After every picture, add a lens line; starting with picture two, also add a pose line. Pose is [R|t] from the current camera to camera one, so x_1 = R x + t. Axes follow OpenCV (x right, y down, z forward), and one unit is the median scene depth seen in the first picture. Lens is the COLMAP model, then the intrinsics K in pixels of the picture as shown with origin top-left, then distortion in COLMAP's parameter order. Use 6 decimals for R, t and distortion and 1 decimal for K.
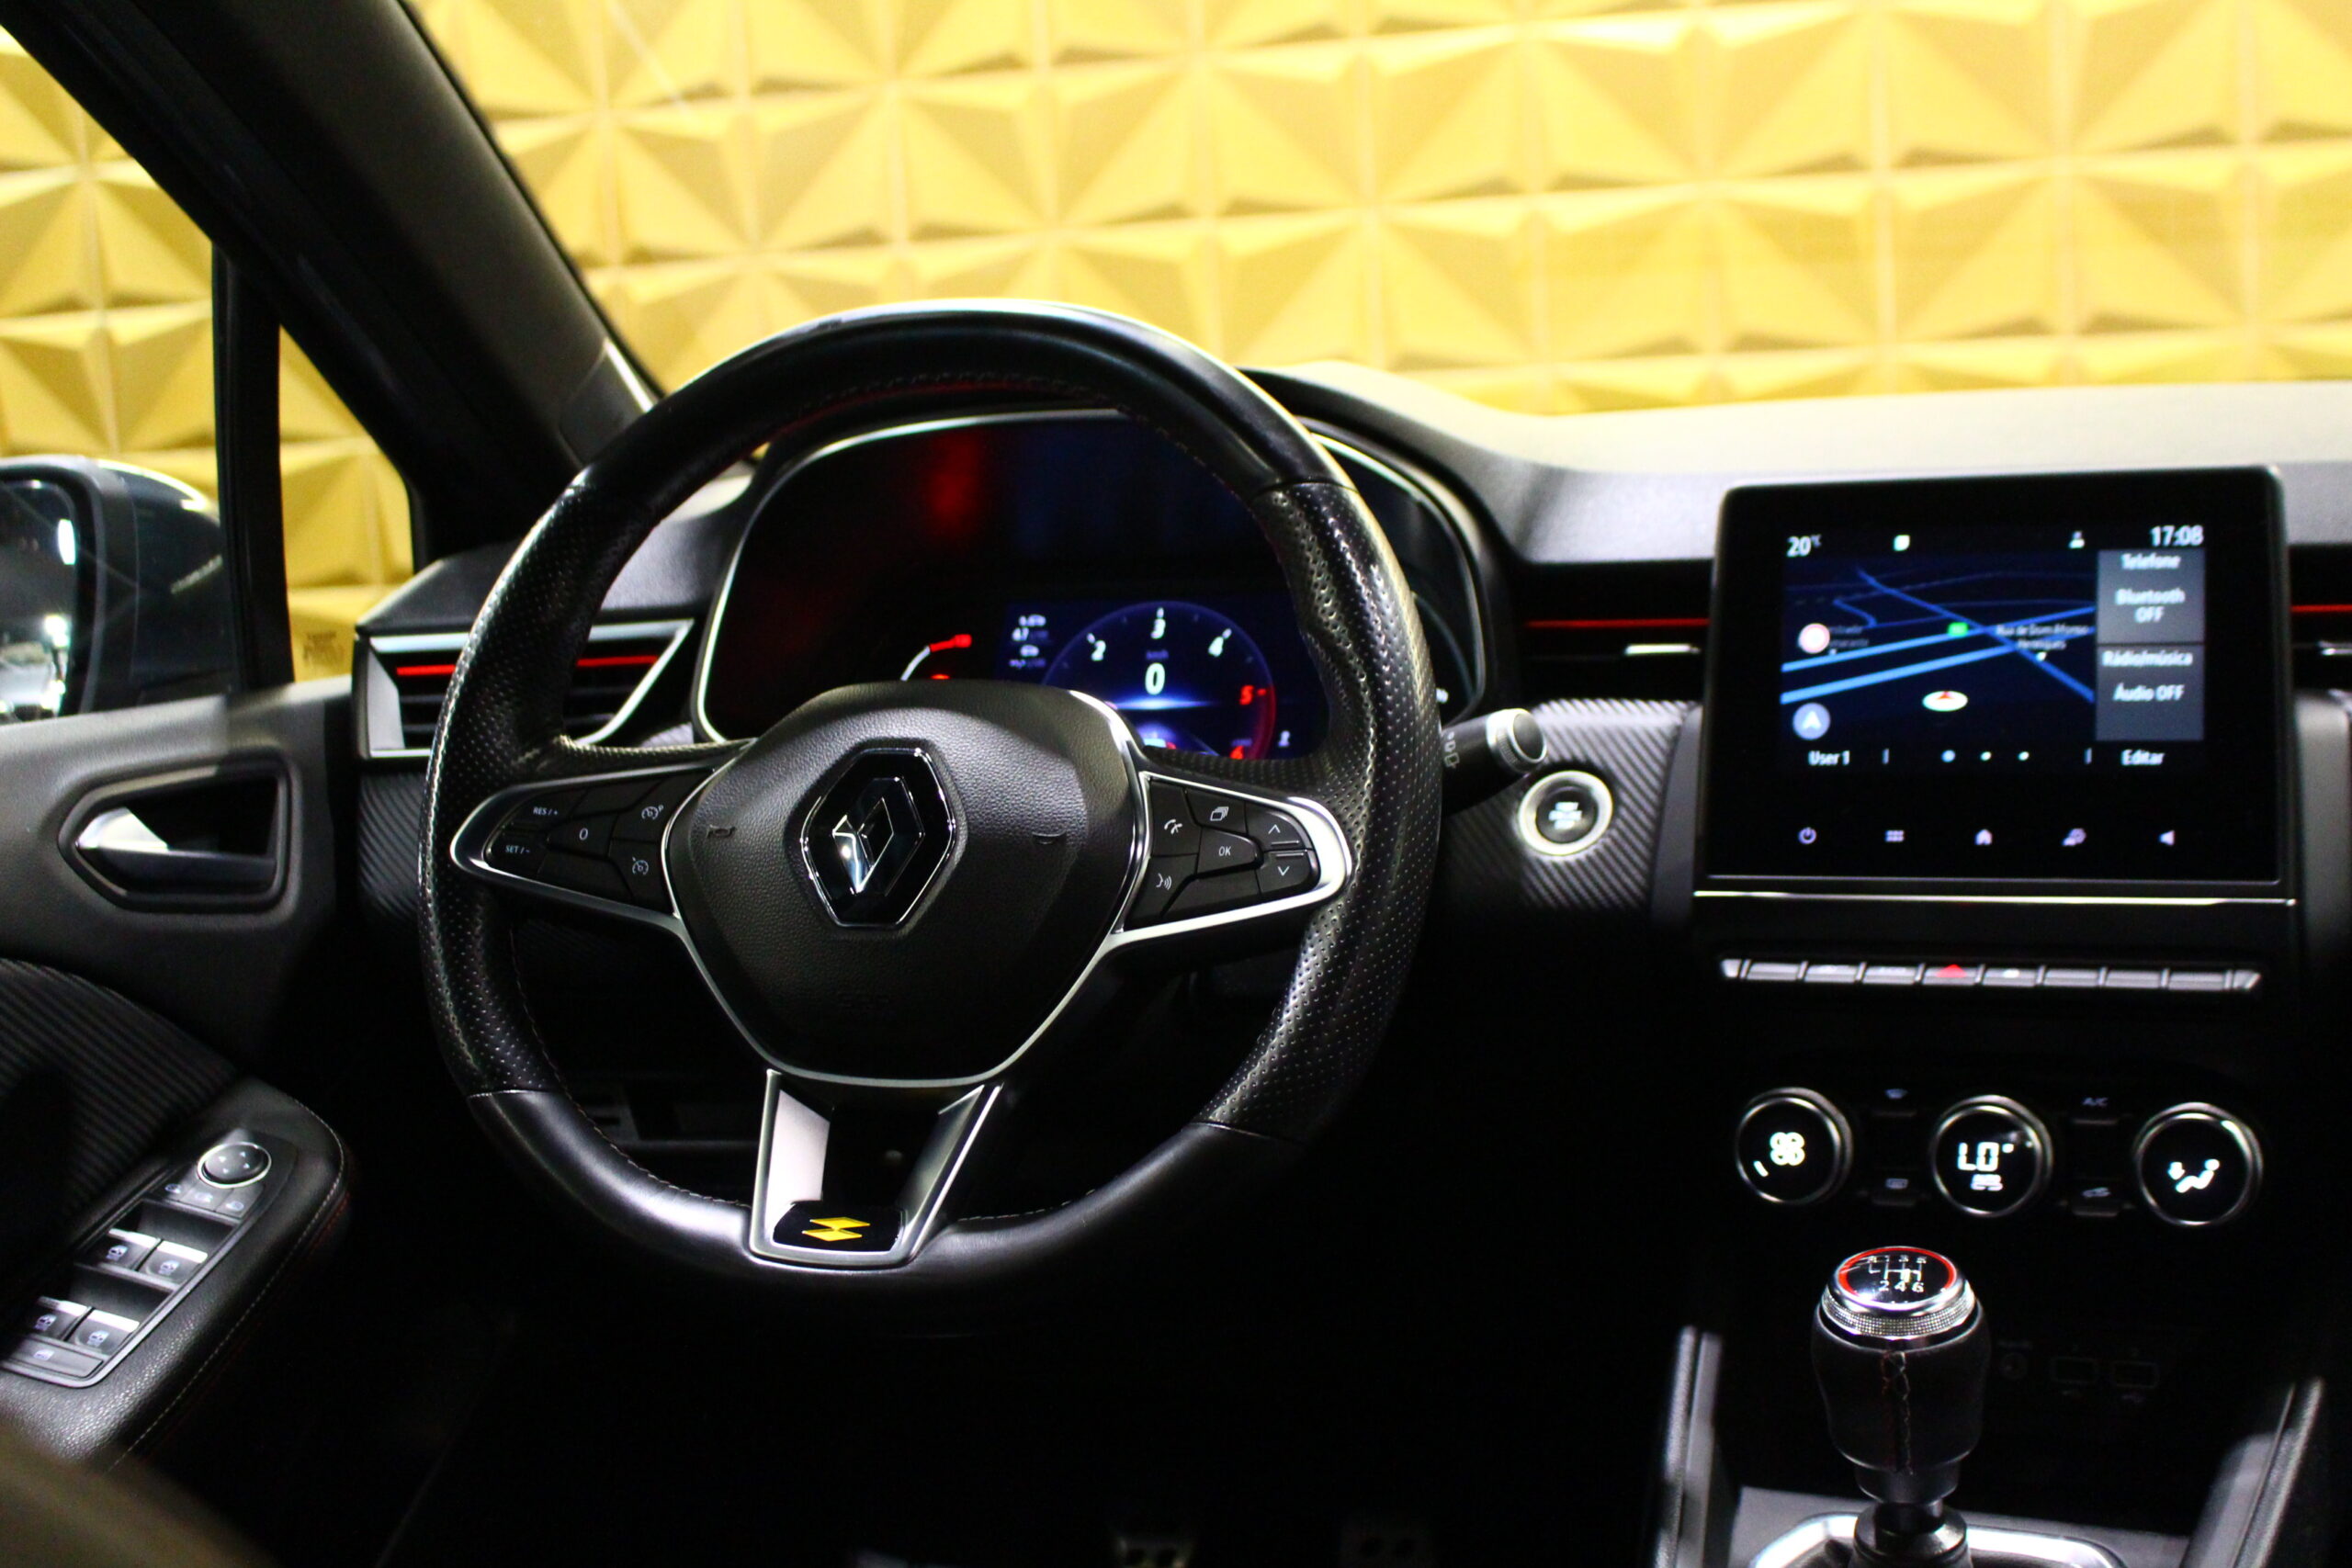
lens RADIAL K [[2940.9, 0, 1174.2], [0, 2940.9, 751.9], [0, 0, 1]] dist [-0.134165, 0.227330]
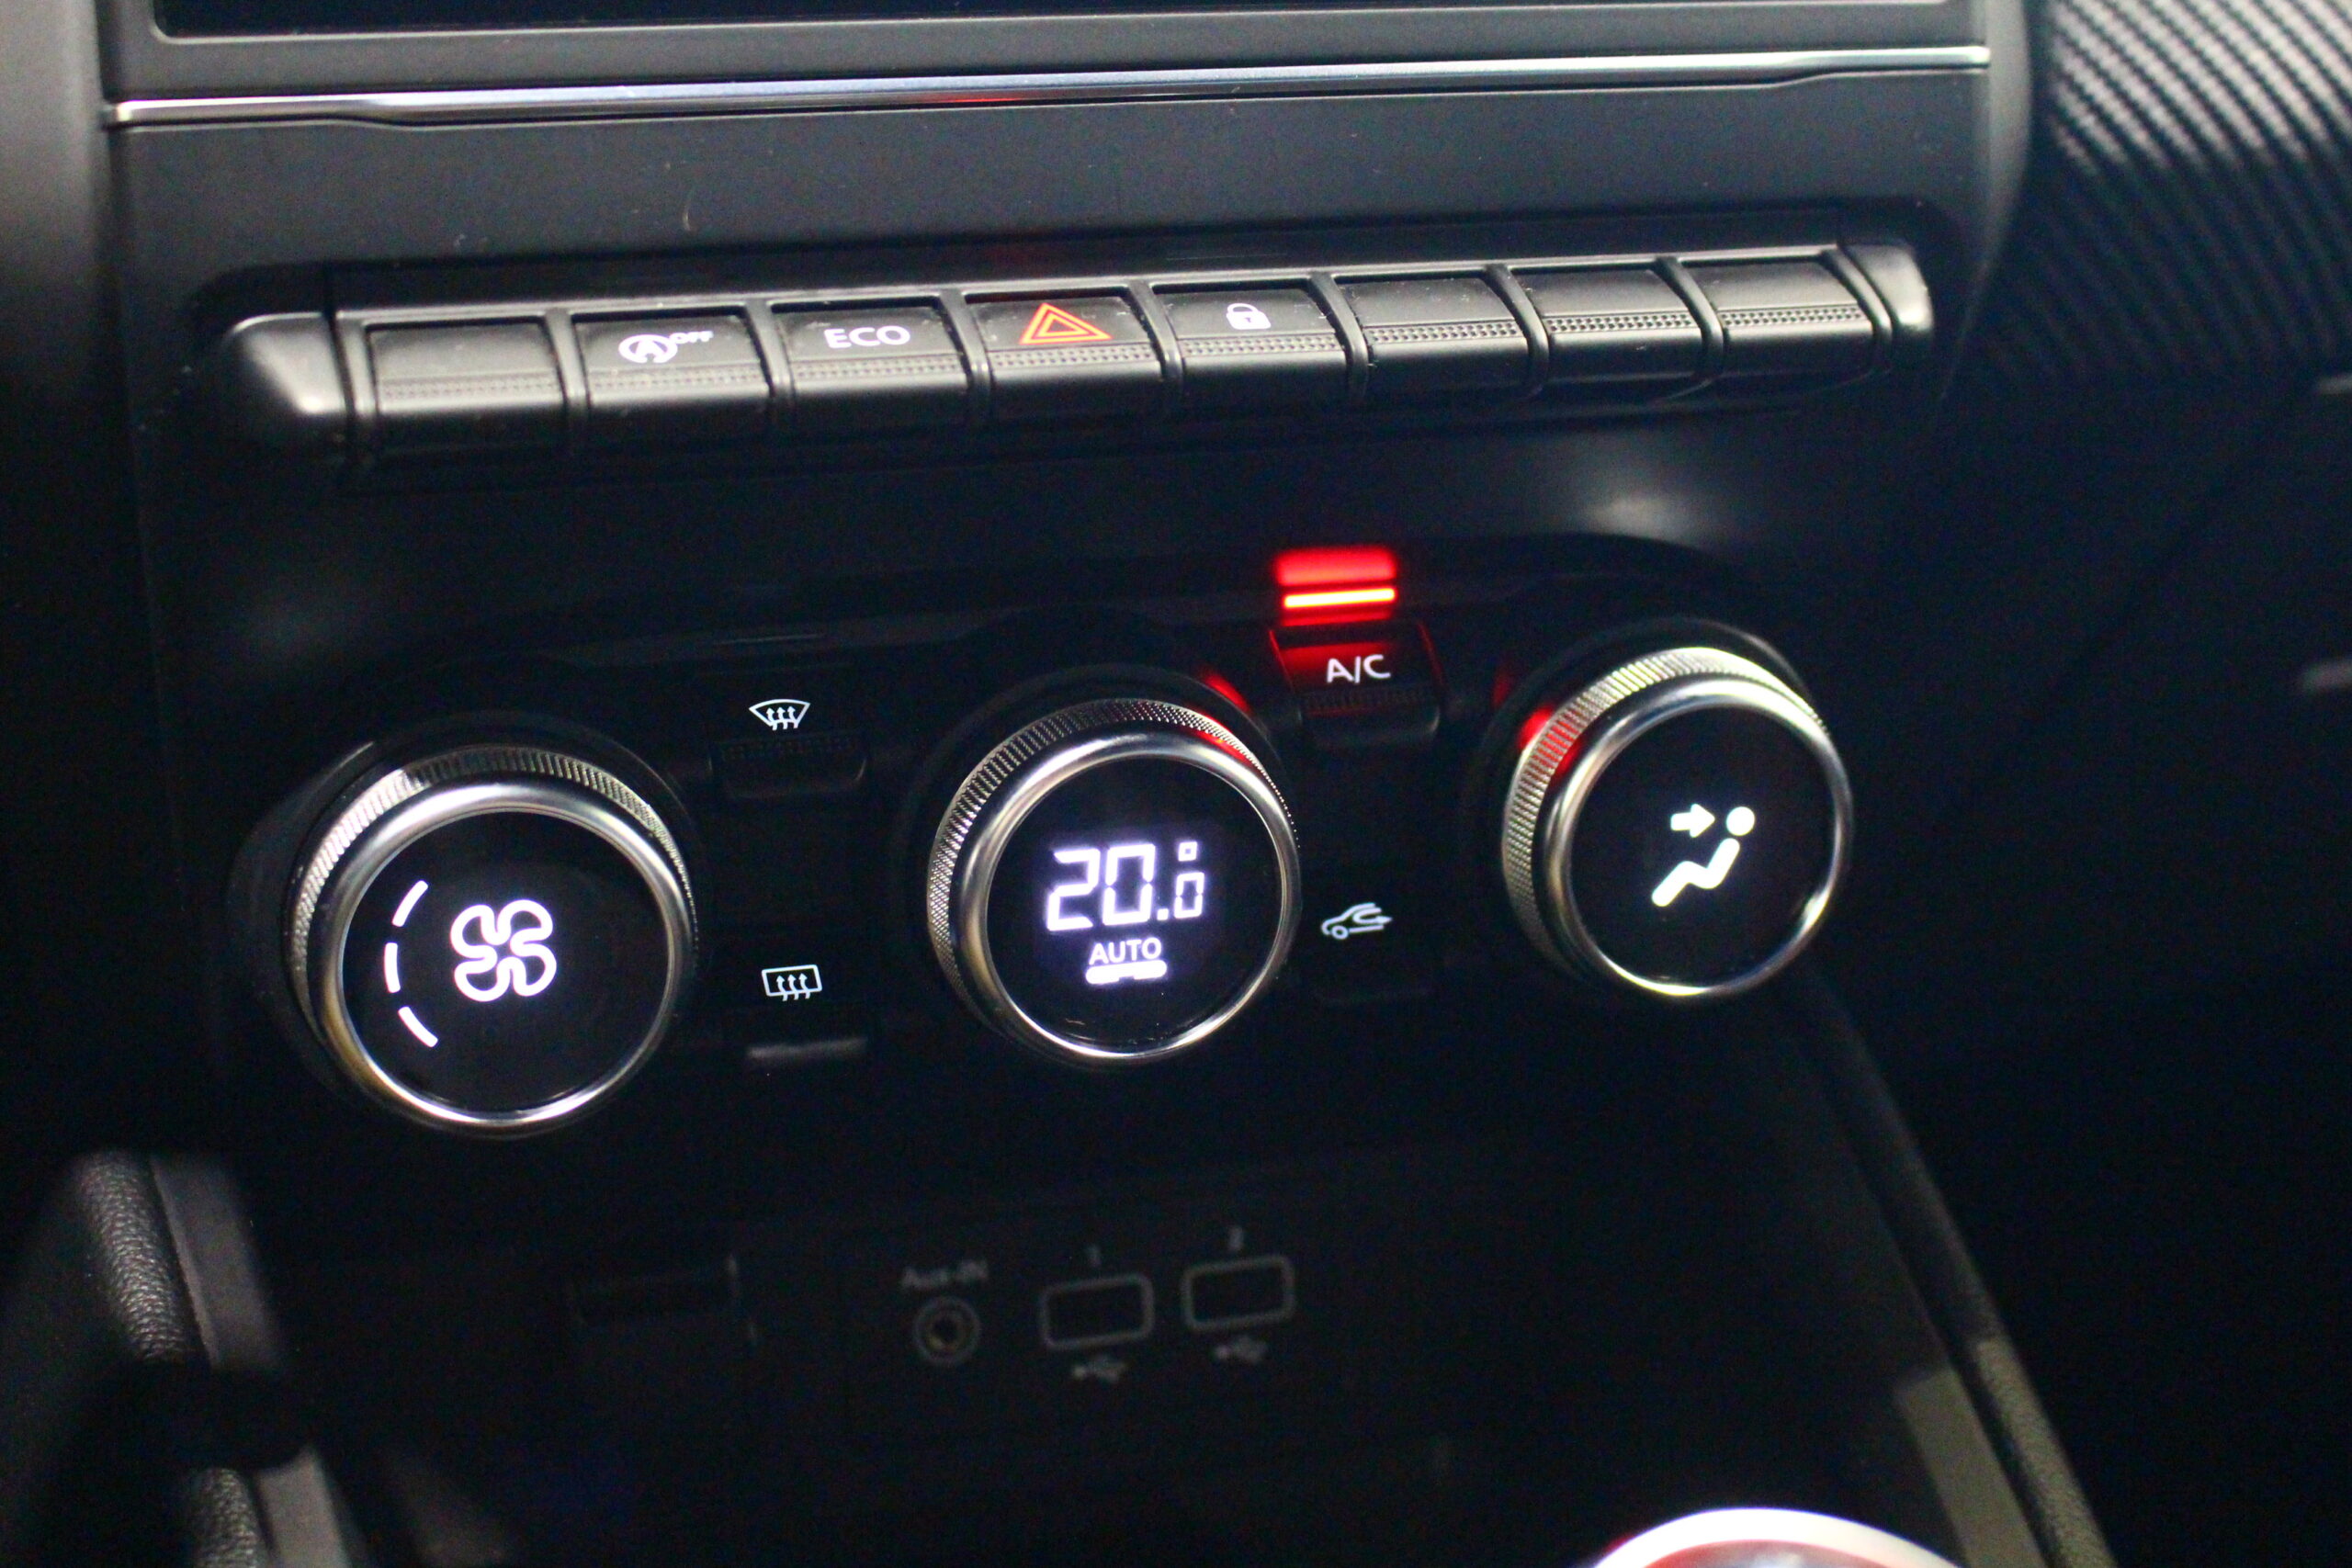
lens RADIAL K [[3568.4, 0, 1176.0], [0, 3568.4, 784.0], [0, 0, 1]] dist [-0.001244, -0.007917]
pose [[0.753496, -0.172908, 0.634308, 0.032001], [0.003481, 0.965832, 0.259144, 0.024461], [-0.657443, -0.193056, 0.728353, 0.699230]]
